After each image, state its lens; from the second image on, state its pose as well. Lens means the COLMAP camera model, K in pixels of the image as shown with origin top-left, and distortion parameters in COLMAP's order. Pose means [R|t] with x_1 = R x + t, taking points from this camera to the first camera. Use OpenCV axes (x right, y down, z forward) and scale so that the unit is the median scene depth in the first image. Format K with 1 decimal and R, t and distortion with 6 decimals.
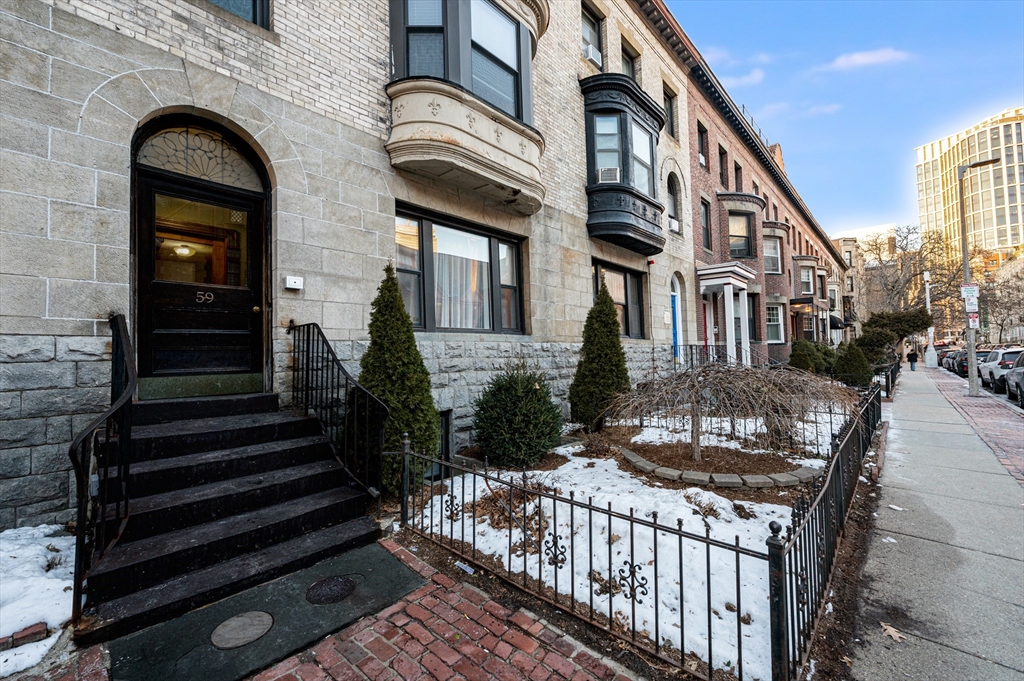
lens RADIAL K [[407.8, 0, 511.8], [0, 407.8, 343.5], [0, 0, 1]] dist [-0.000971, -0.000185]
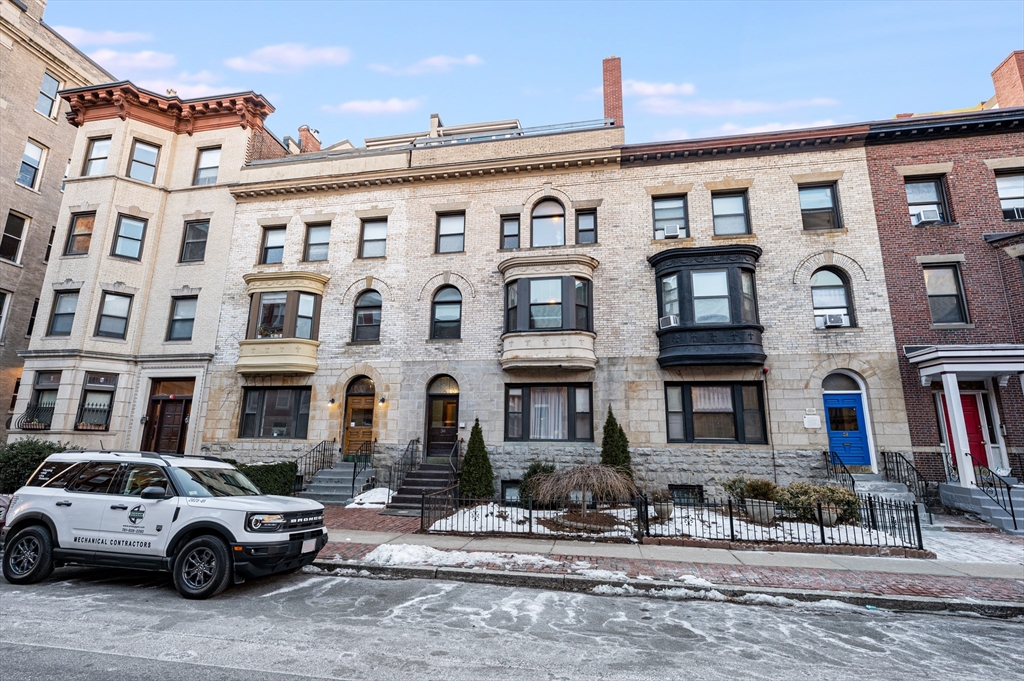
lens RADIAL K [[484.9, 0, 510.4], [0, 484.9, 350.9], [0, 0, 1]] dist [-0.039618, 0.000172]
pose [[0.543628, -0.138694, -0.827788, 1.874572], [-0.002877, 0.985939, -0.167082, -0.071250], [0.839321, 0.093212, 0.535585, -0.421828]]
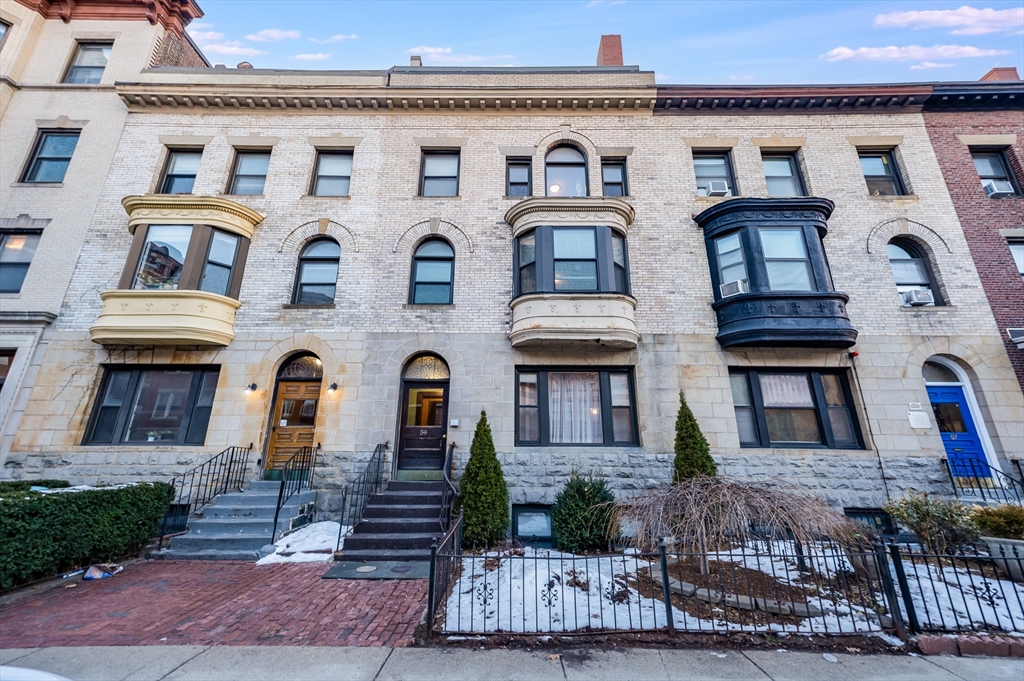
lens RADIAL K [[412.5, 0, 513.0], [0, 412.5, 342.2], [0, 0, 1]] dist [-0.000934, 0.000071]
pose [[0.686726, -0.182962, -0.703514, 0.848637], [-0.000089, 0.967785, -0.251778, -0.017505], [0.726916, 0.172965, 0.664587, -0.135977]]
